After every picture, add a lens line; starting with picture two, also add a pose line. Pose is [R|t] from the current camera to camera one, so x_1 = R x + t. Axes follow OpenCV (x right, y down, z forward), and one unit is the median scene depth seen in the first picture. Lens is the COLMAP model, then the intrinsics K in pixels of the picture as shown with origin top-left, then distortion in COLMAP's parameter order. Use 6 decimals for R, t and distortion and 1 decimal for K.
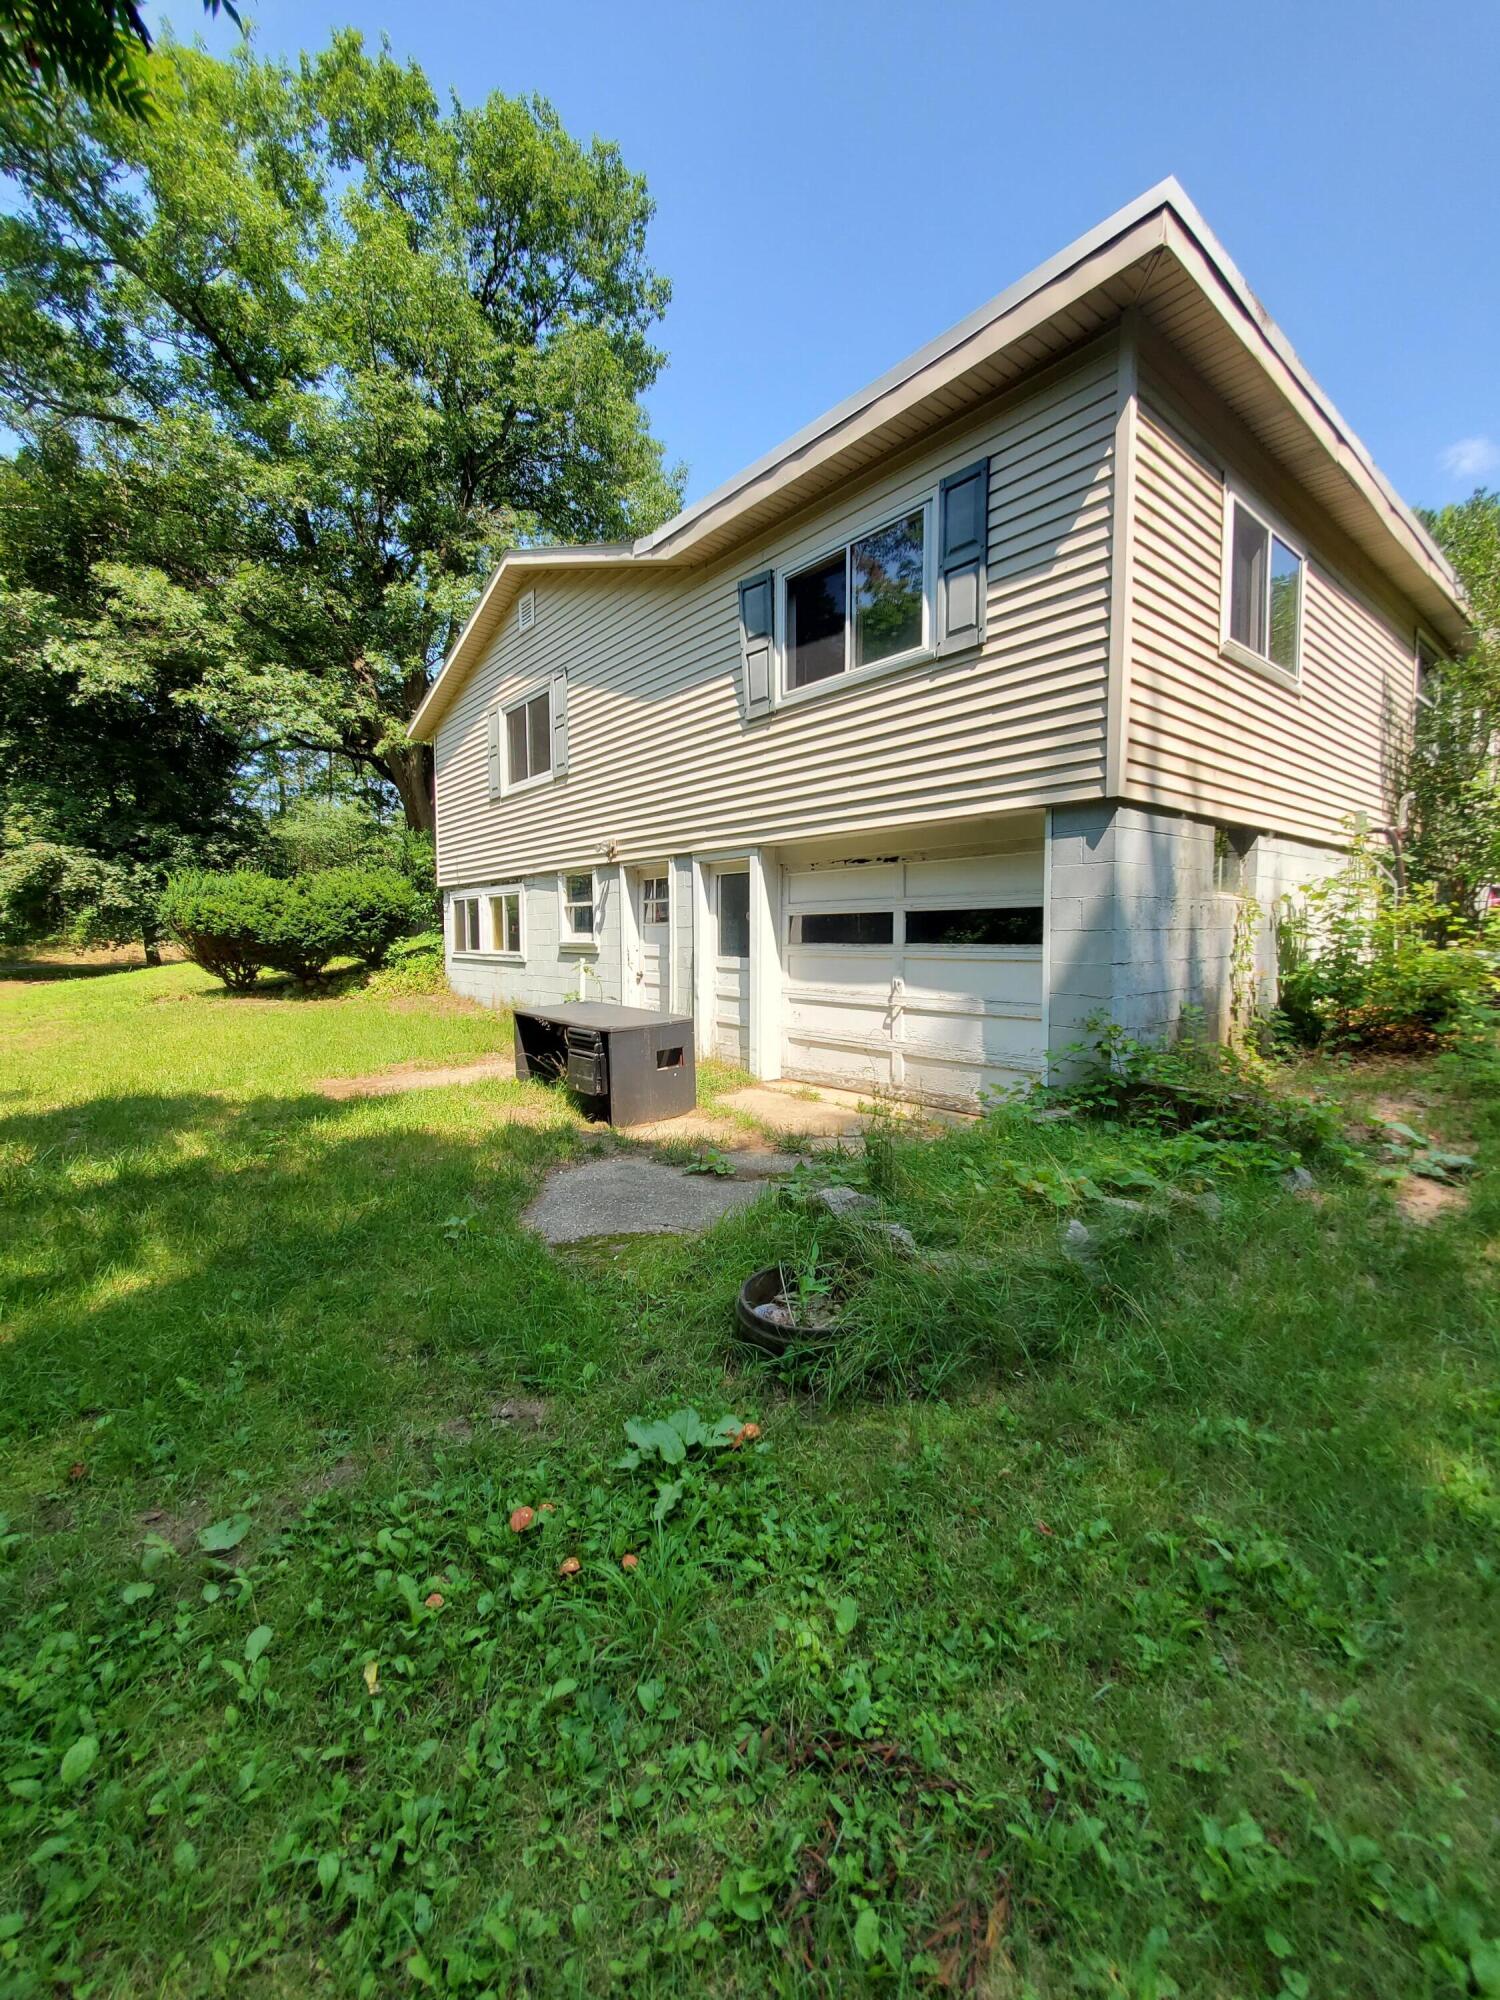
lens RADIAL K [[792.9, 0, 750.0], [0, 792.9, 1000.0], [0, 0, 1]] dist [-0.013176, 0.000129]
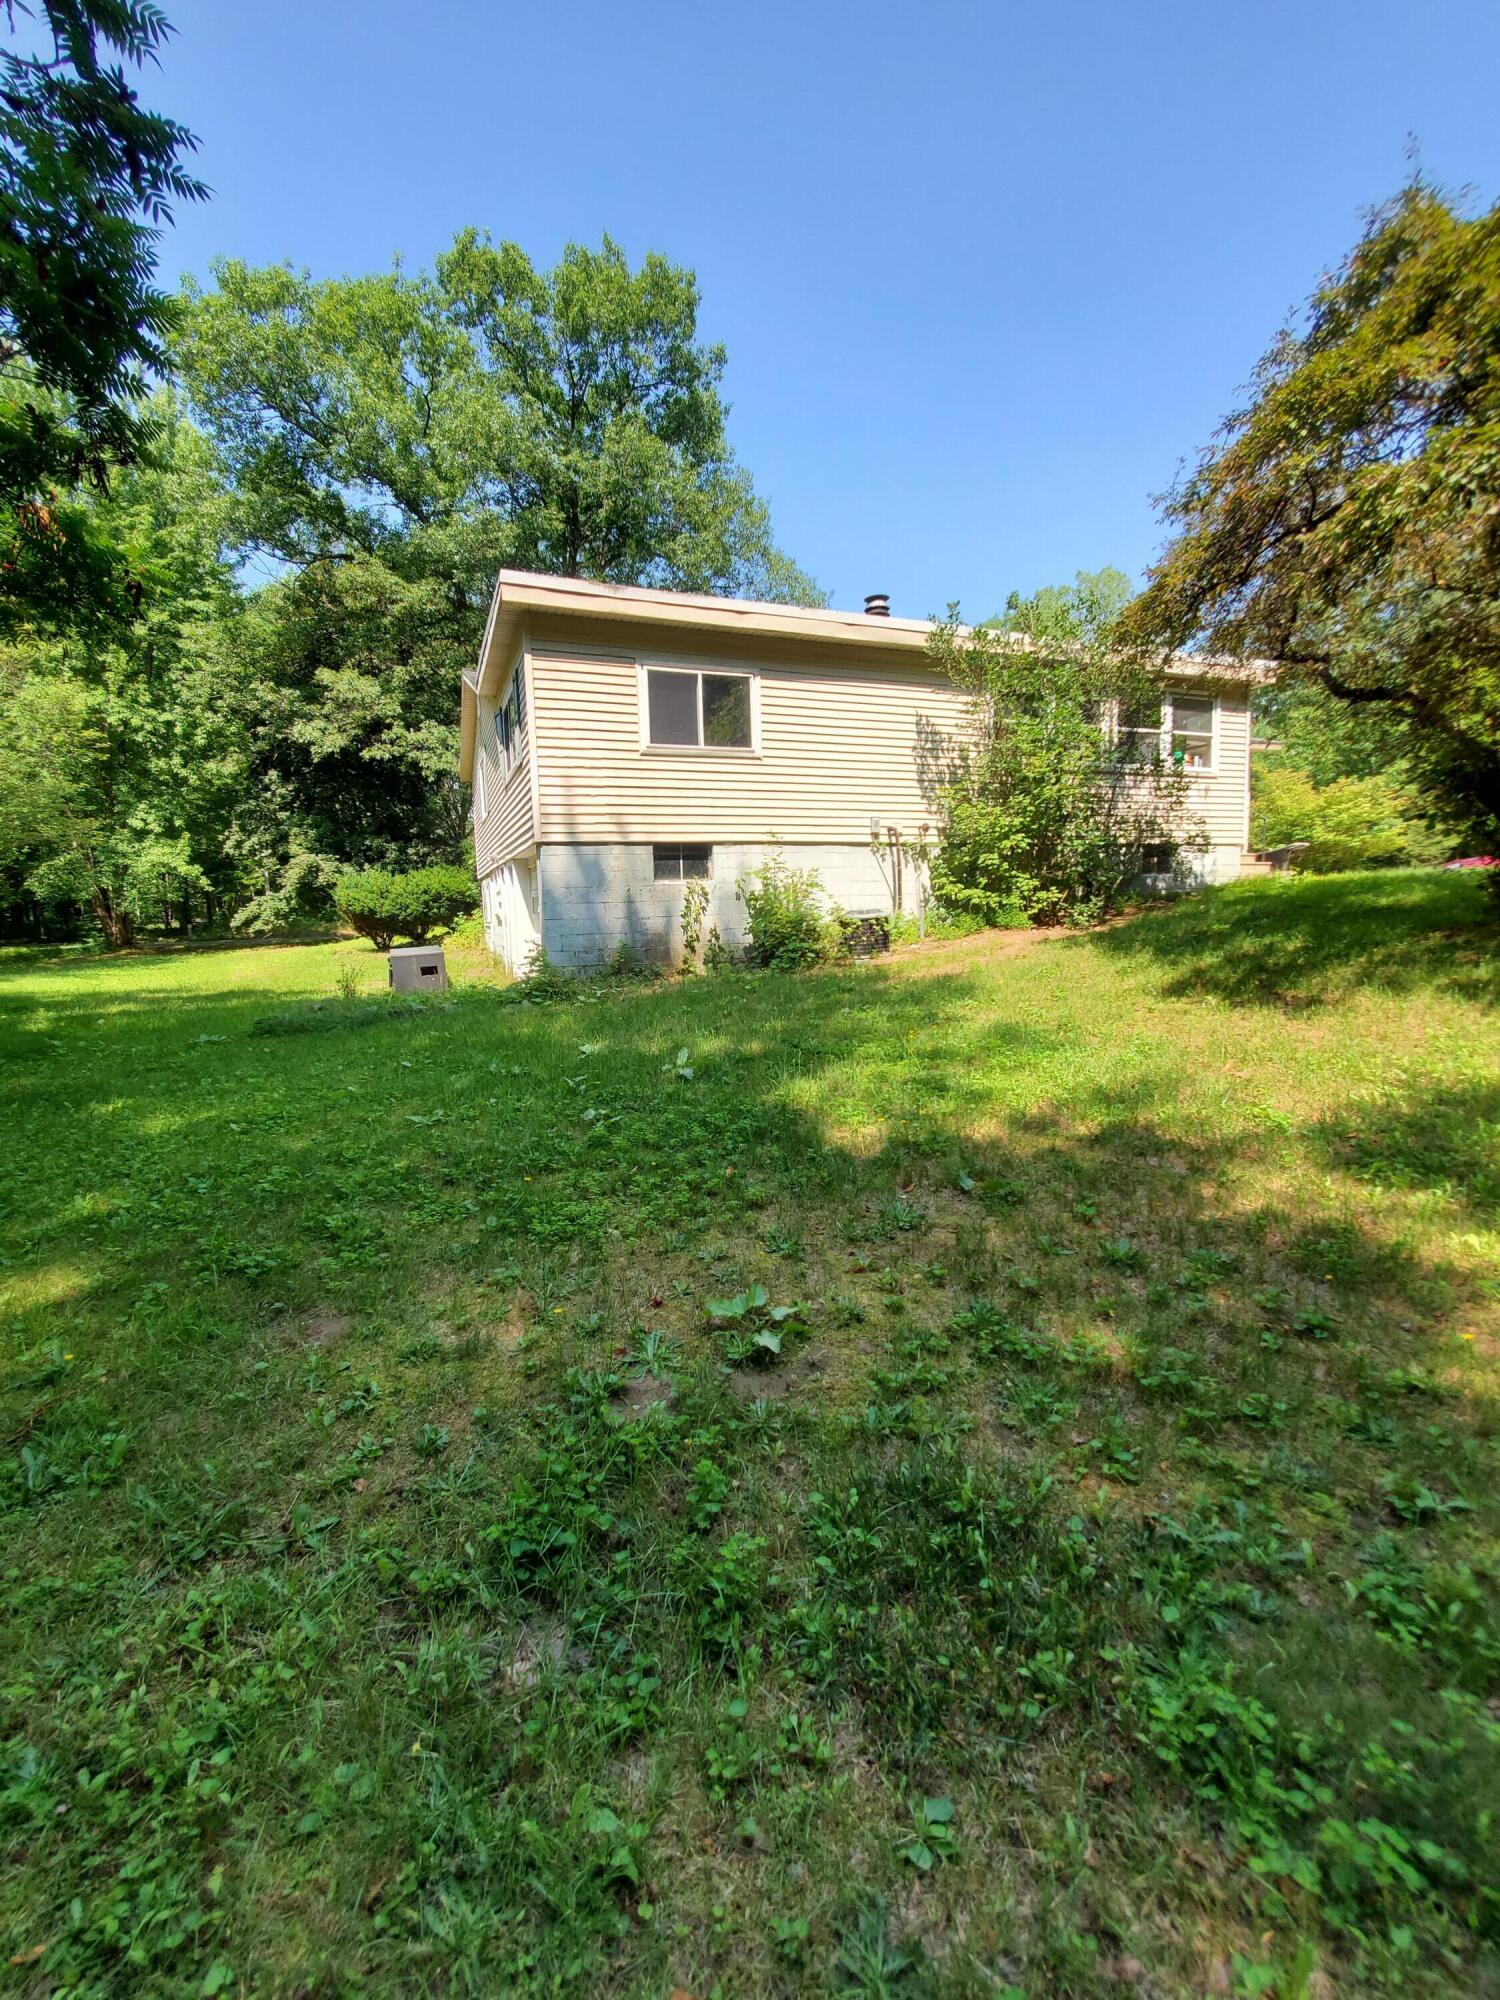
lens RADIAL K [[800.9, 0, 750.0], [0, 800.9, 1000.0], [0, 0, 1]] dist [0.000959, 0.000044]
pose [[0.949861, 0.011824, -0.312448, 0.433975], [0.000890, 0.999178, 0.040518, 0.020574], [0.312670, -0.038765, 0.949070, -0.226914]]
